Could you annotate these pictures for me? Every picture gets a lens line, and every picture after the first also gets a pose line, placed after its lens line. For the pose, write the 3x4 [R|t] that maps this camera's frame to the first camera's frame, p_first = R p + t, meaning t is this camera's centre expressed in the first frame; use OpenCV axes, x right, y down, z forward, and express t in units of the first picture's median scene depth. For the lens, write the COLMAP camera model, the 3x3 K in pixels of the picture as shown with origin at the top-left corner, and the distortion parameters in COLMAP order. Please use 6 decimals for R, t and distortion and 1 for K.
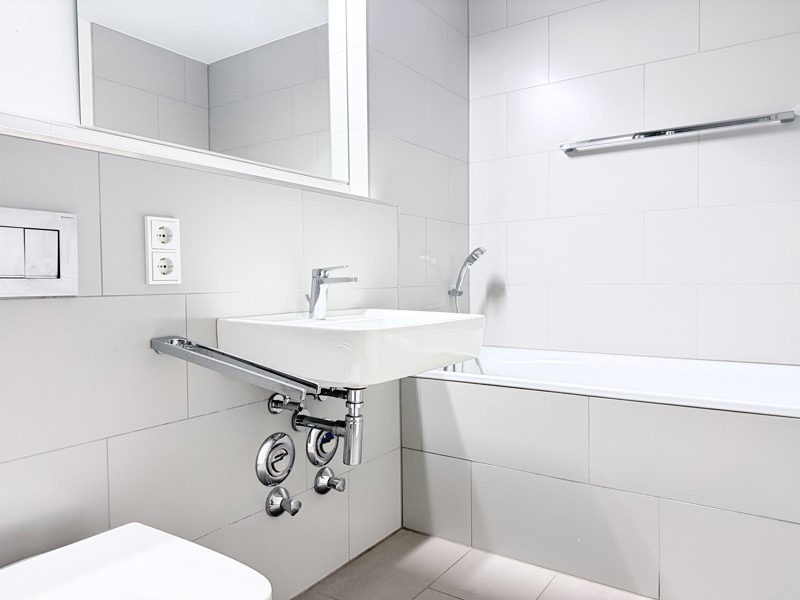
lens RADIAL K [[561.7, 0, 399.2], [0, 561.7, 296.9], [0, 0, 1]] dist [0.080661, -0.108014]
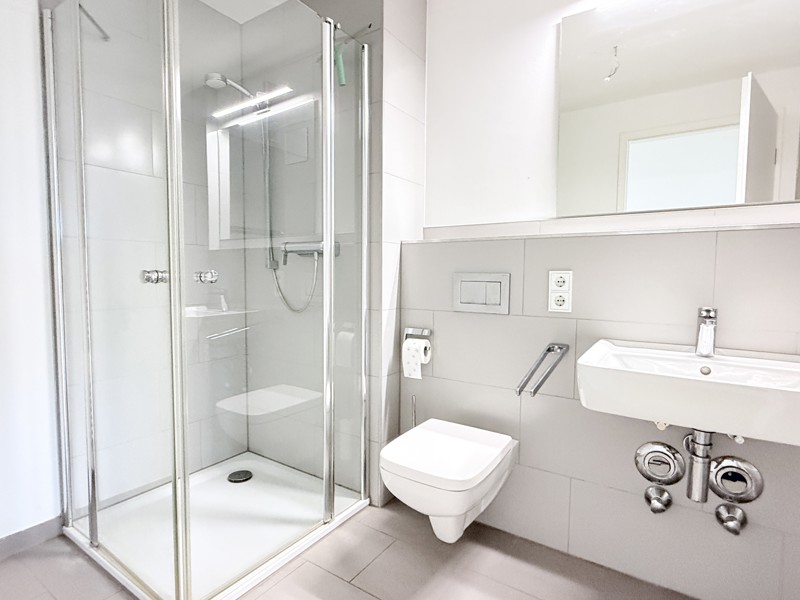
lens RADIAL K [[428.8, 0, 399.0], [0, 428.8, 301.7], [0, 0, 1]] dist [0.000961, -0.000054]
pose [[0.002062, 0.073614, -0.997285, 0.822194], [-0.034427, 0.996701, 0.073500, -0.127799], [0.999405, 0.034182, 0.004589, 0.542237]]
